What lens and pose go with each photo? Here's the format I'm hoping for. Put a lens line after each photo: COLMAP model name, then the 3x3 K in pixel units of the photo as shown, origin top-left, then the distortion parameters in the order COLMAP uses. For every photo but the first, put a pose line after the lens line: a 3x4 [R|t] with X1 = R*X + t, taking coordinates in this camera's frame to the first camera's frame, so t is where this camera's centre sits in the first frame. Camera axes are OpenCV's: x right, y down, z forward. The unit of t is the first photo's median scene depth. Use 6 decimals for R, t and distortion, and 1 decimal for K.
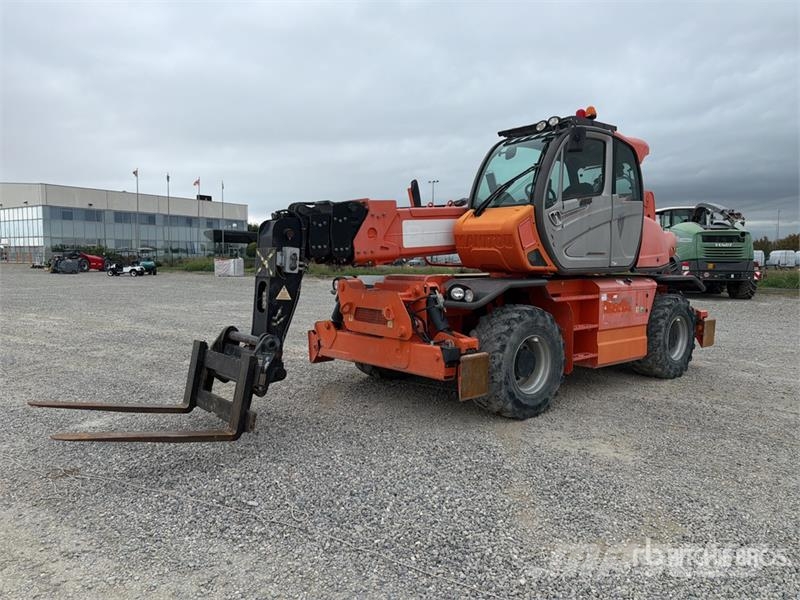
lens RADIAL K [[553.0, 0, 397.1], [0, 553.0, 302.2], [0, 0, 1]] dist [0.060937, -0.071878]
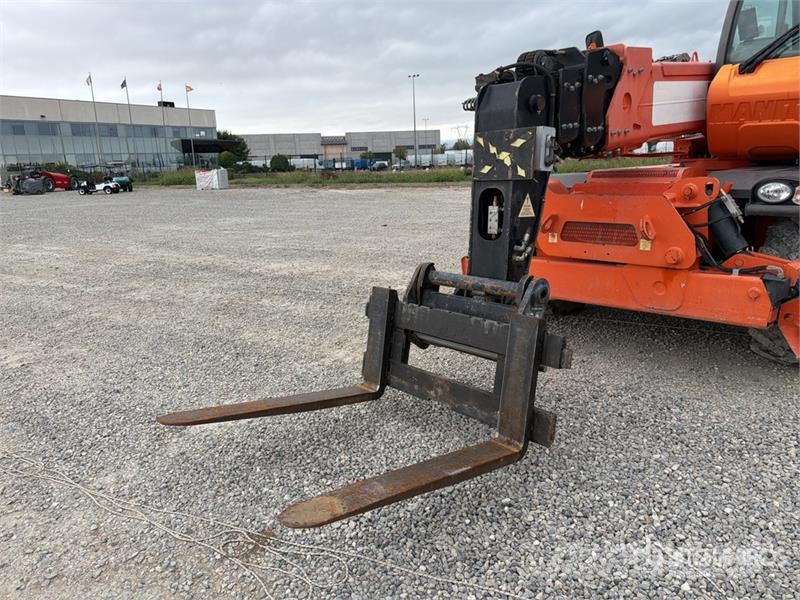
lens RADIAL K [[553.0, 0, 406.5], [0, 553.0, 299.1], [0, 0, 1]] dist [0.060937, -0.071878]
pose [[0.997141, -0.057129, 0.049454, -0.310674], [0.048381, 0.985457, 0.162890, -0.017810], [-0.058041, -0.160032, 0.985404, 0.320742]]
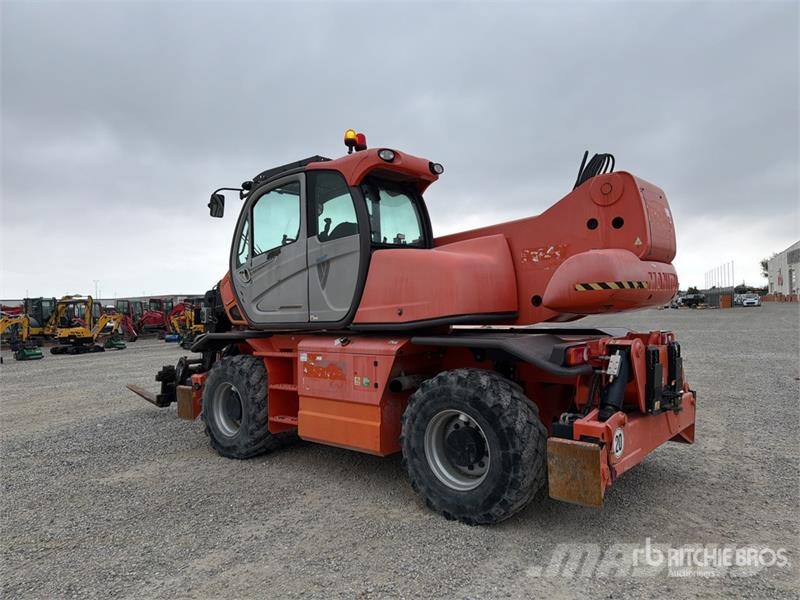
lens RADIAL K [[553.0, 0, 402.6], [0, 553.0, 301.2], [0, 0, 1]] dist [0.060937, -0.071878]
pose [[0.206118, -0.018049, -0.978361, 1.324526], [-0.052734, 0.998172, -0.029524, -0.082959], [0.977105, 0.057678, 0.204790, 1.034644]]
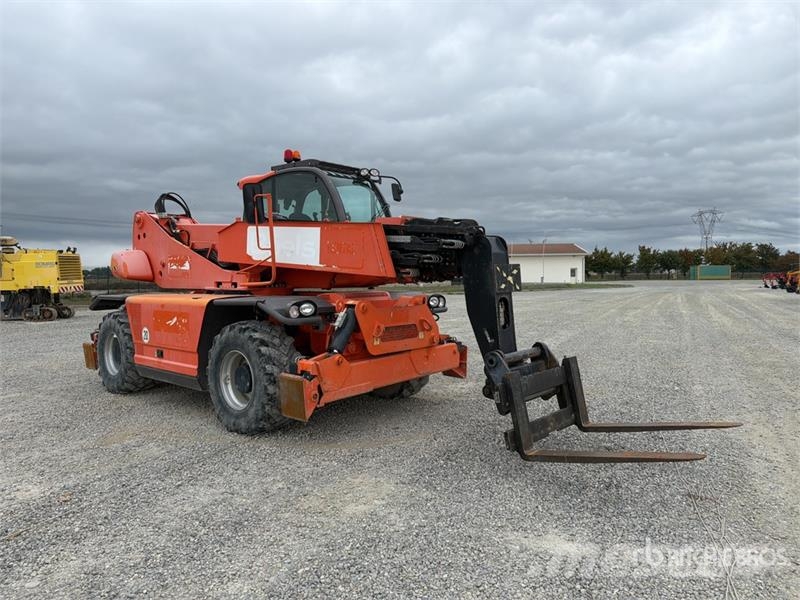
lens RADIAL K [[553.0, 0, 399.0], [0, 553.0, 297.2], [0, 0, 1]] dist [0.060937, -0.071878]
pose [[-0.148618, -0.041840, 0.988009, -0.997745], [0.087118, 0.994666, 0.055226, -0.090979], [-0.985050, 0.094281, -0.144180, 1.106774]]
